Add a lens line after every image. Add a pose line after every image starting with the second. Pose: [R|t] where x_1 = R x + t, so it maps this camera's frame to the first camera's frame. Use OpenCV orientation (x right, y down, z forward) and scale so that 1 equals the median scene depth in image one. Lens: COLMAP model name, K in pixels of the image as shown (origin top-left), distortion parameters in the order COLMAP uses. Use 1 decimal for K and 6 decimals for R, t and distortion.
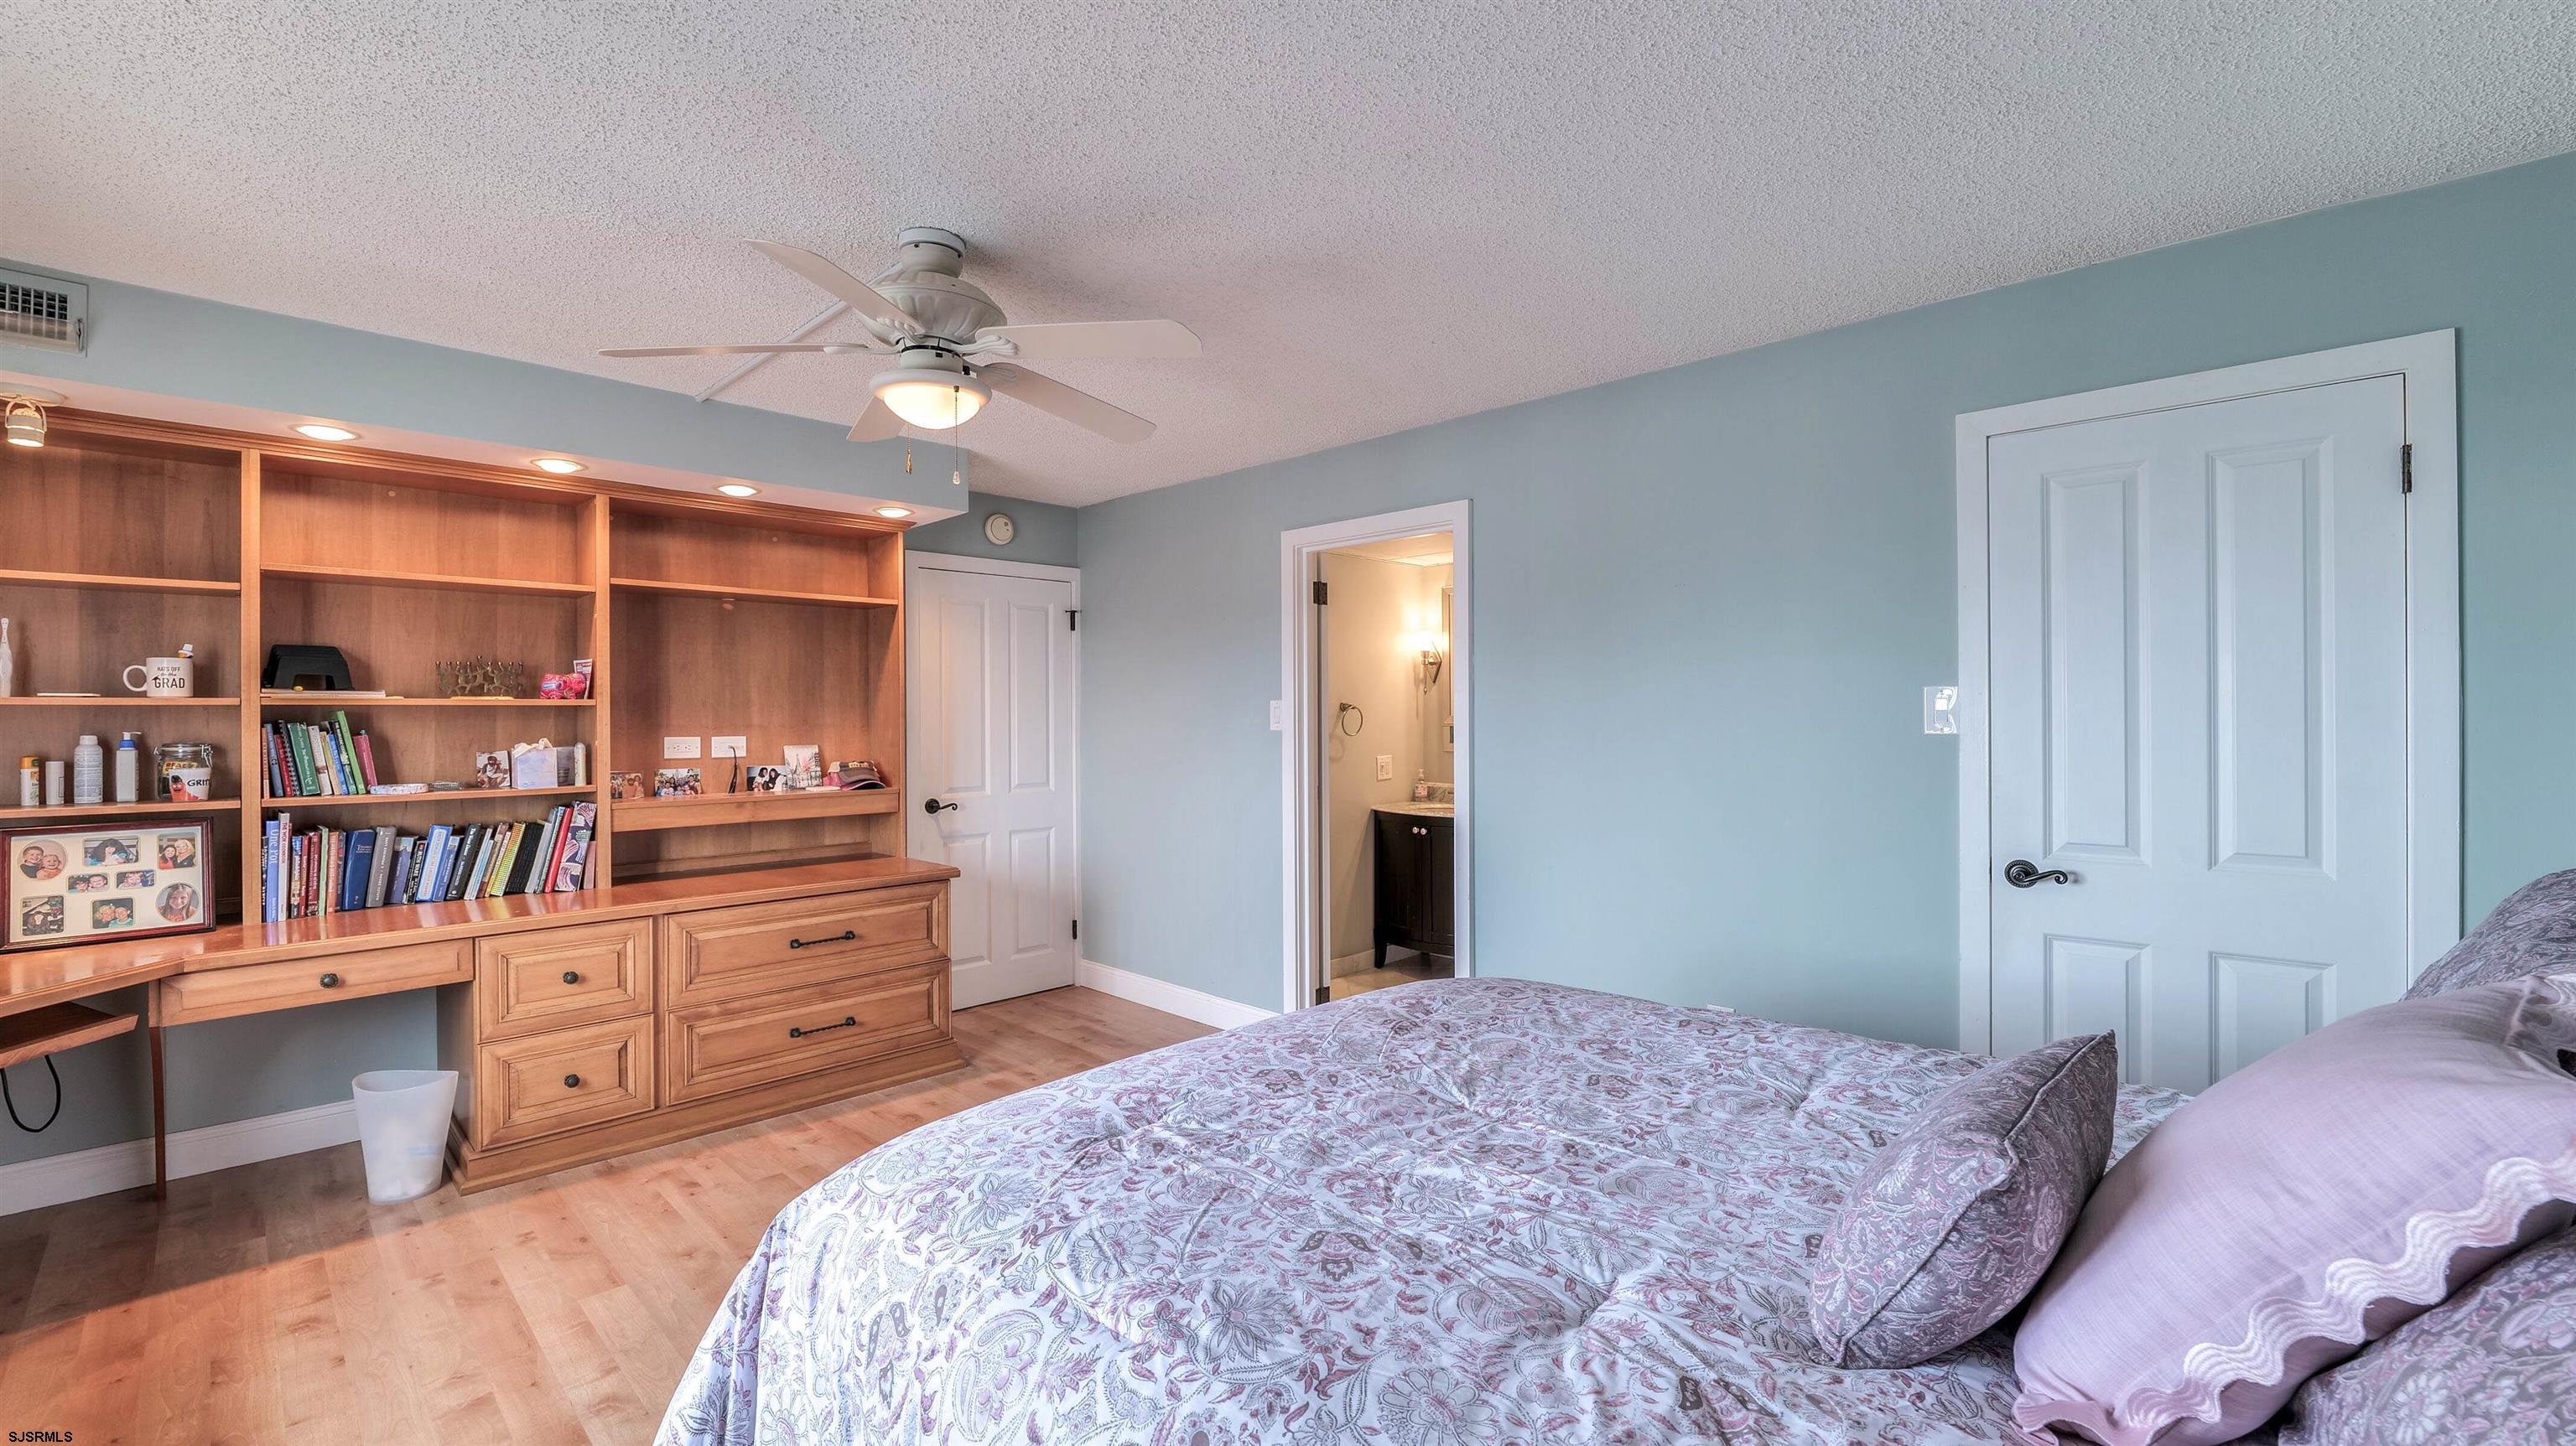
lens RADIAL K [[1053.5, 0, 1277.0], [0, 1053.5, 717.1], [0, 0, 1]] dist [-0.012221, 0.001665]
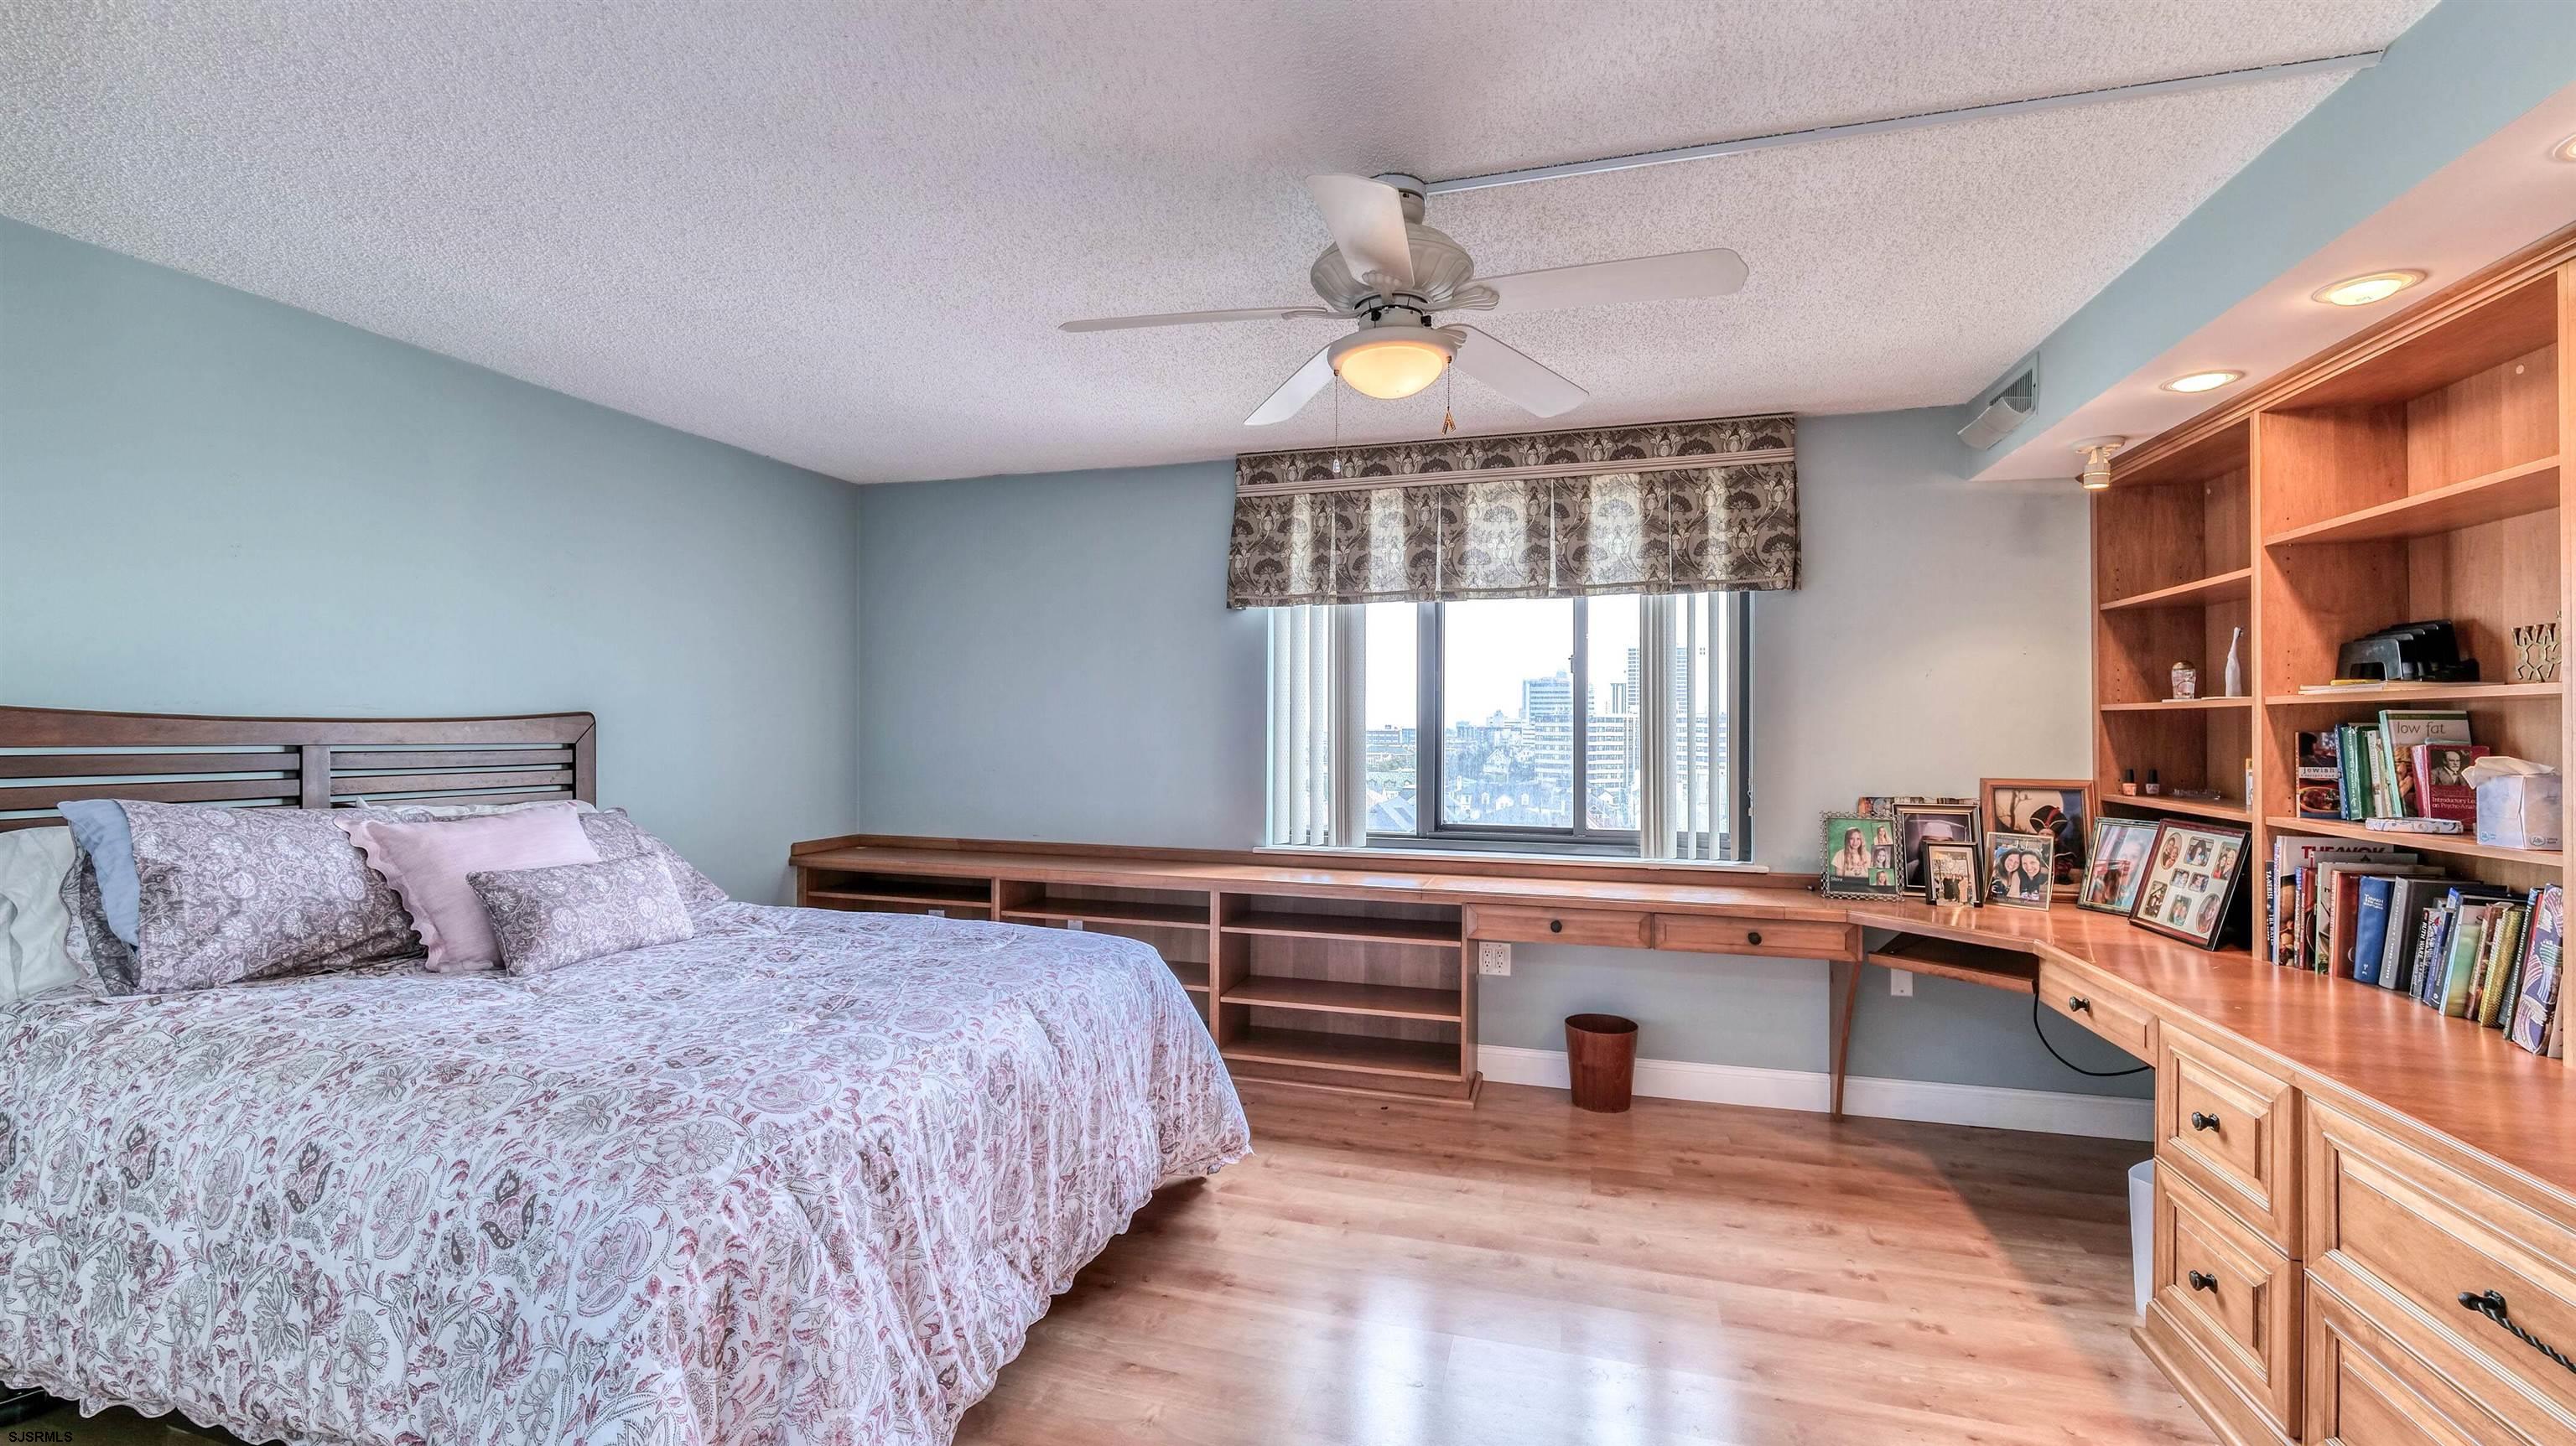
lens RADIAL K [[1053.5, 0, 1278.3], [0, 1053.5, 721.2], [0, 0, 1]] dist [-0.012221, 0.001665]
pose [[-0.884985, -0.008207, -0.465547, -0.026034], [-0.005563, 0.999960, -0.007052, 0.010289], [0.465586, -0.003651, -0.884995, 2.177165]]
